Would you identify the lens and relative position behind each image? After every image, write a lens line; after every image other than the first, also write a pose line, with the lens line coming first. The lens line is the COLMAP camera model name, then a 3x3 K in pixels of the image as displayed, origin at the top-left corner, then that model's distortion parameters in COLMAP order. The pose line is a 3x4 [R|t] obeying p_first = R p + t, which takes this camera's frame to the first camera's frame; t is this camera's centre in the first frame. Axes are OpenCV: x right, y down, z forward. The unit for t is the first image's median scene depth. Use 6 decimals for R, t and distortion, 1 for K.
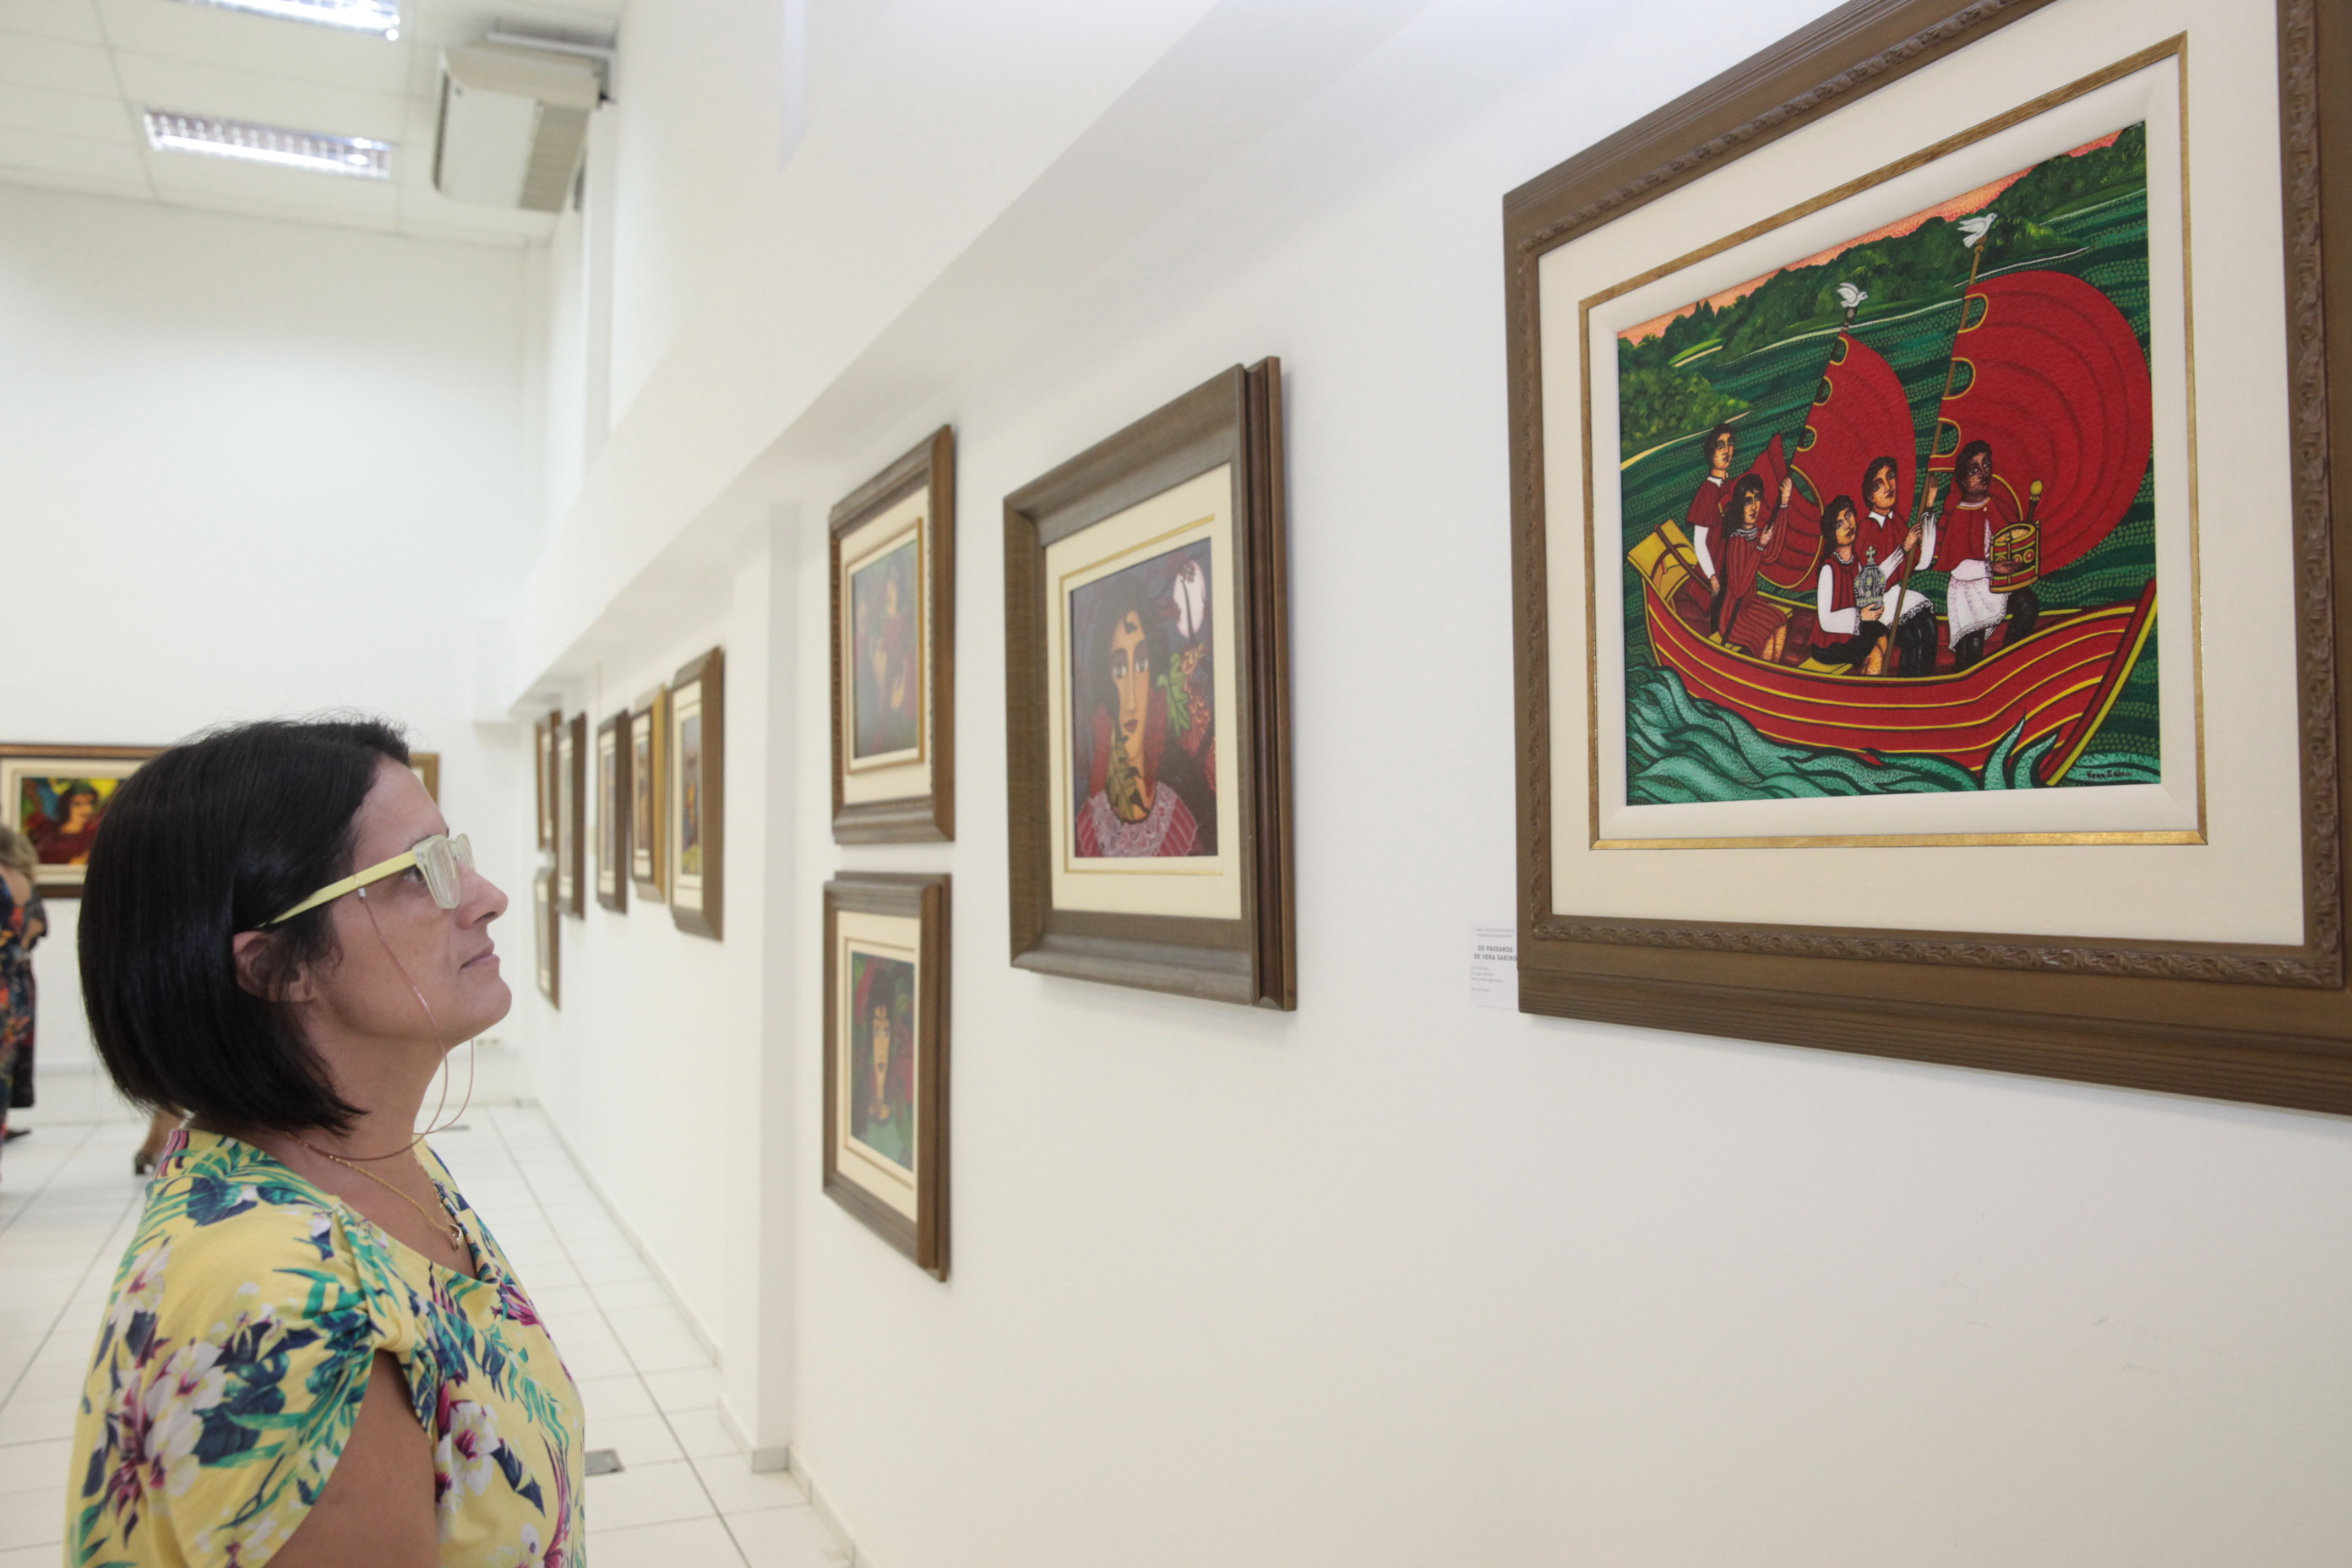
lens RADIAL K [[1920.9, 0, 1165.3], [0, 1920.9, 776.6], [0, 0, 1]] dist [-0.051256, 0.051571]
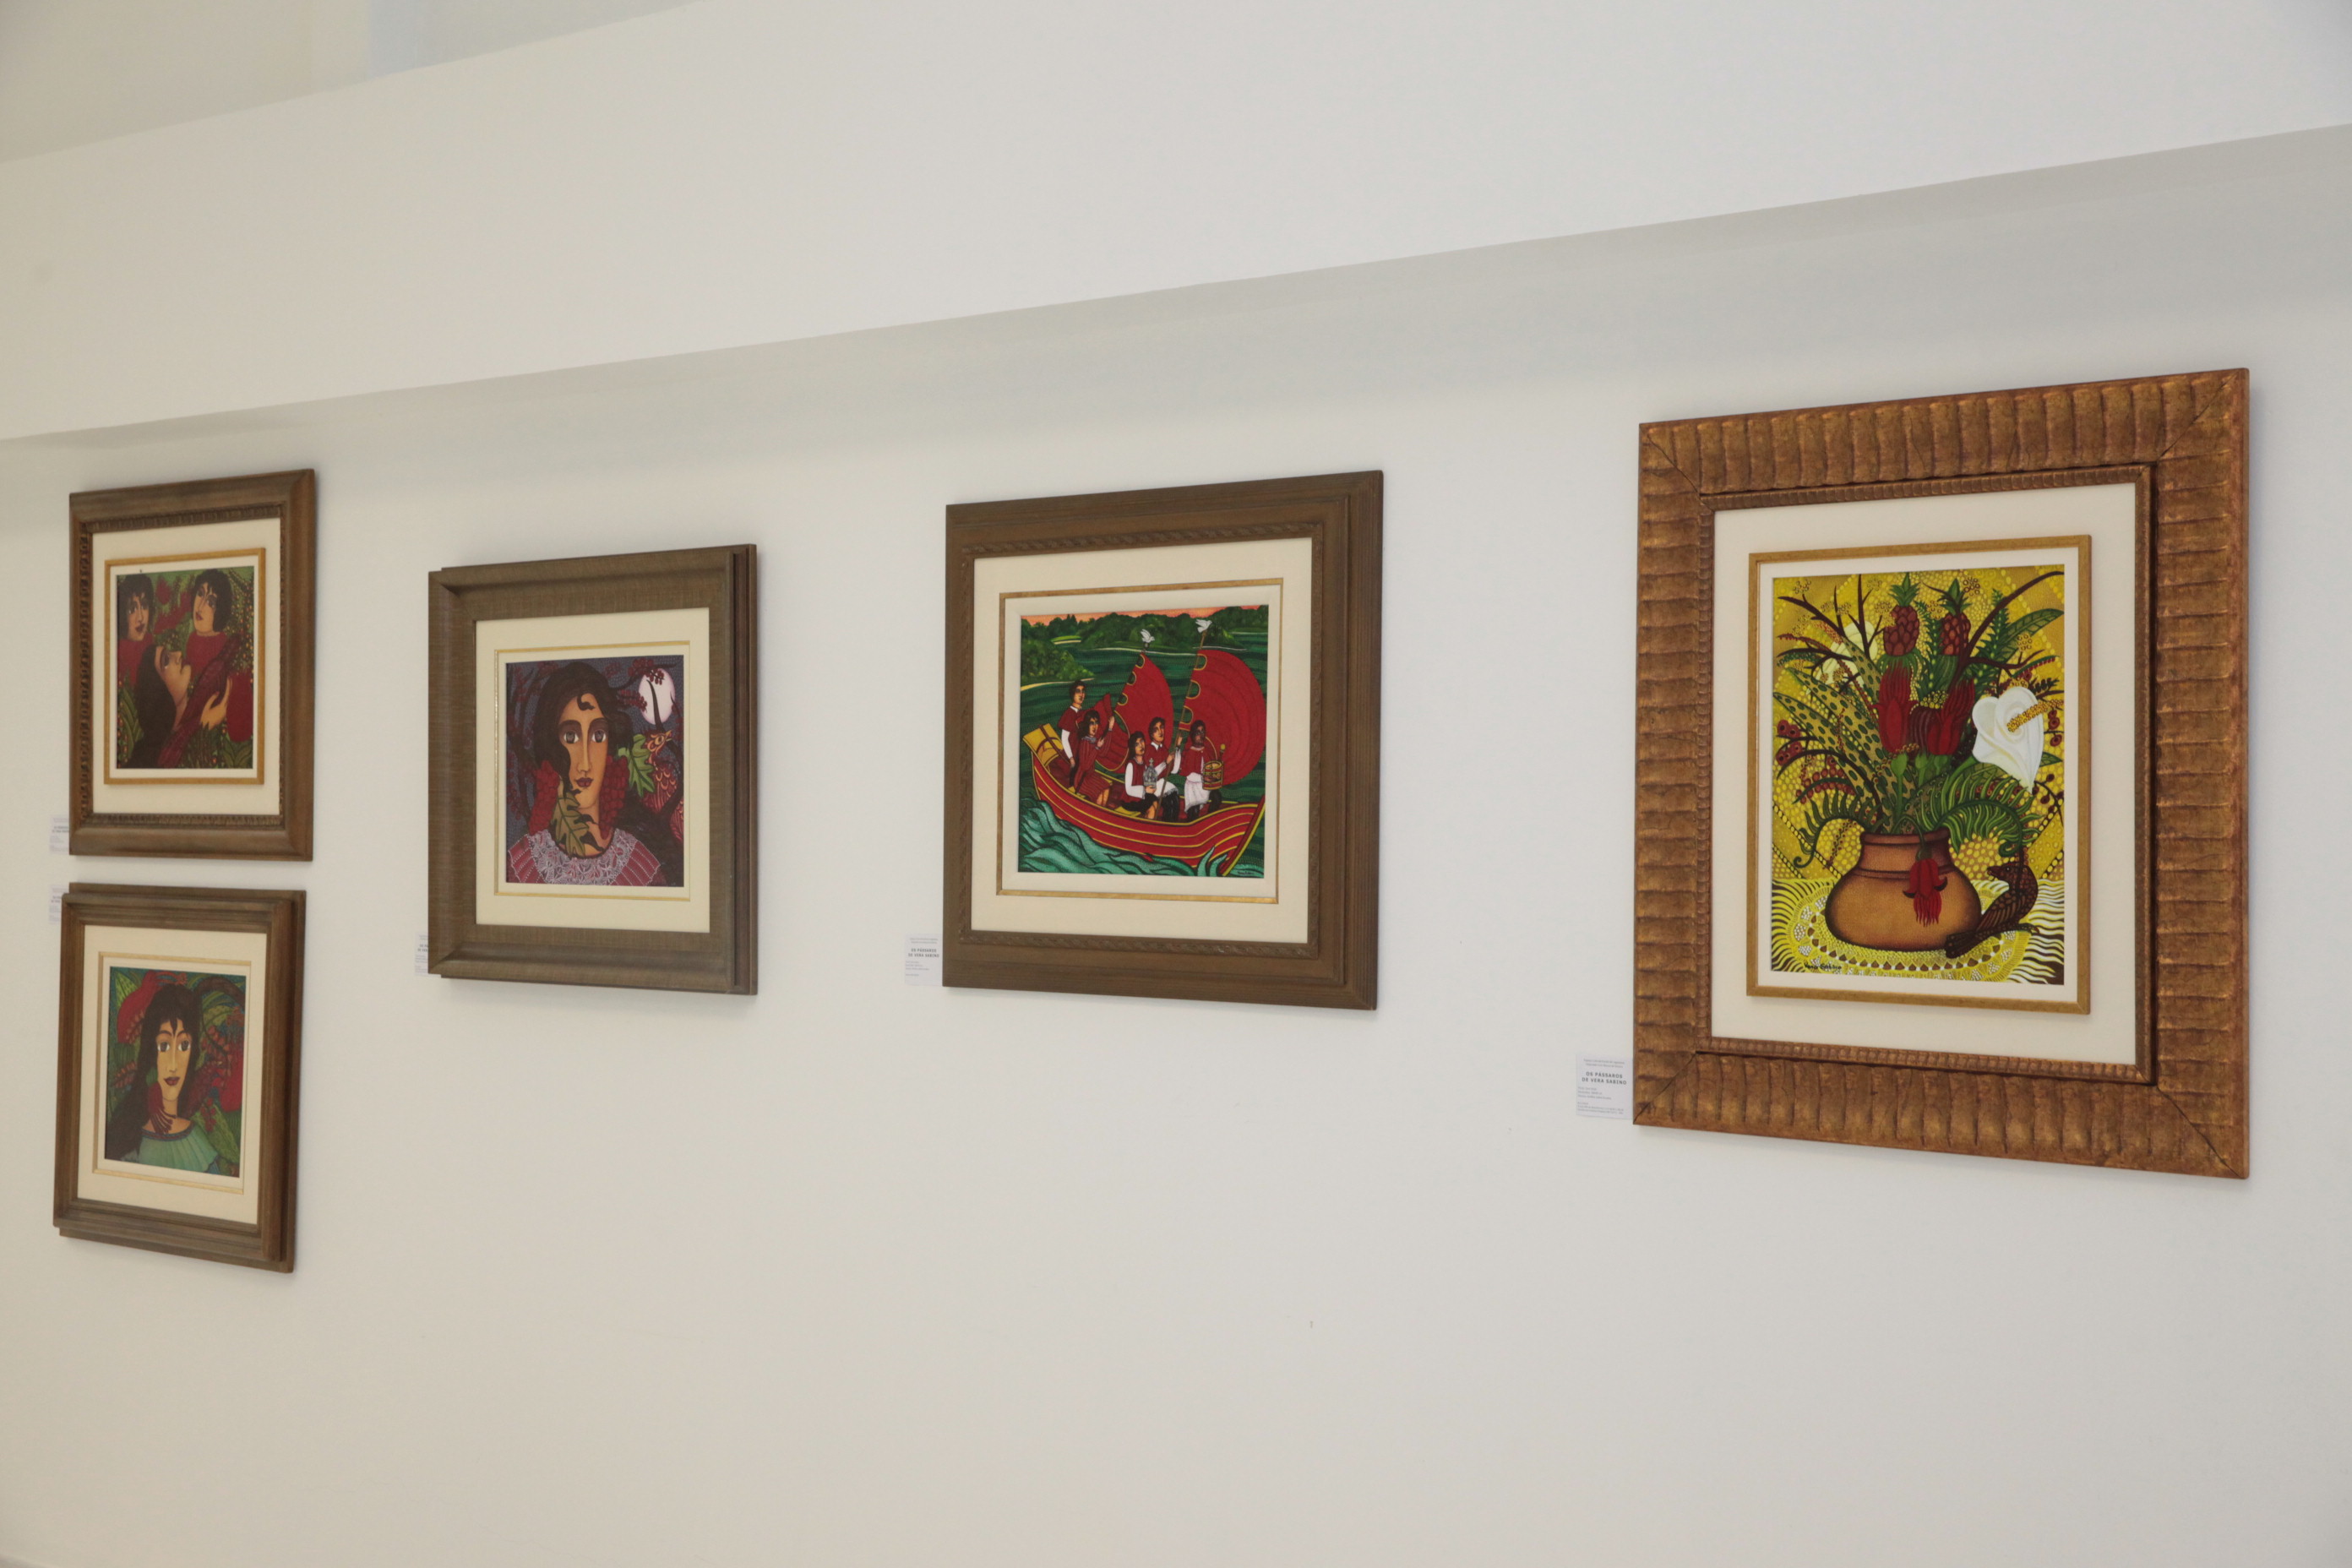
lens RADIAL K [[3672.7, 0, 1172.3], [0, 3672.7, 783.7], [0, 0, 1]] dist [0.221454, 0.000000]
pose [[0.920551, 0.021581, 0.390025, -1.019375], [-0.033768, 0.999131, 0.024418, -0.163383], [-0.389159, -0.035648, 0.920480, -2.350486]]
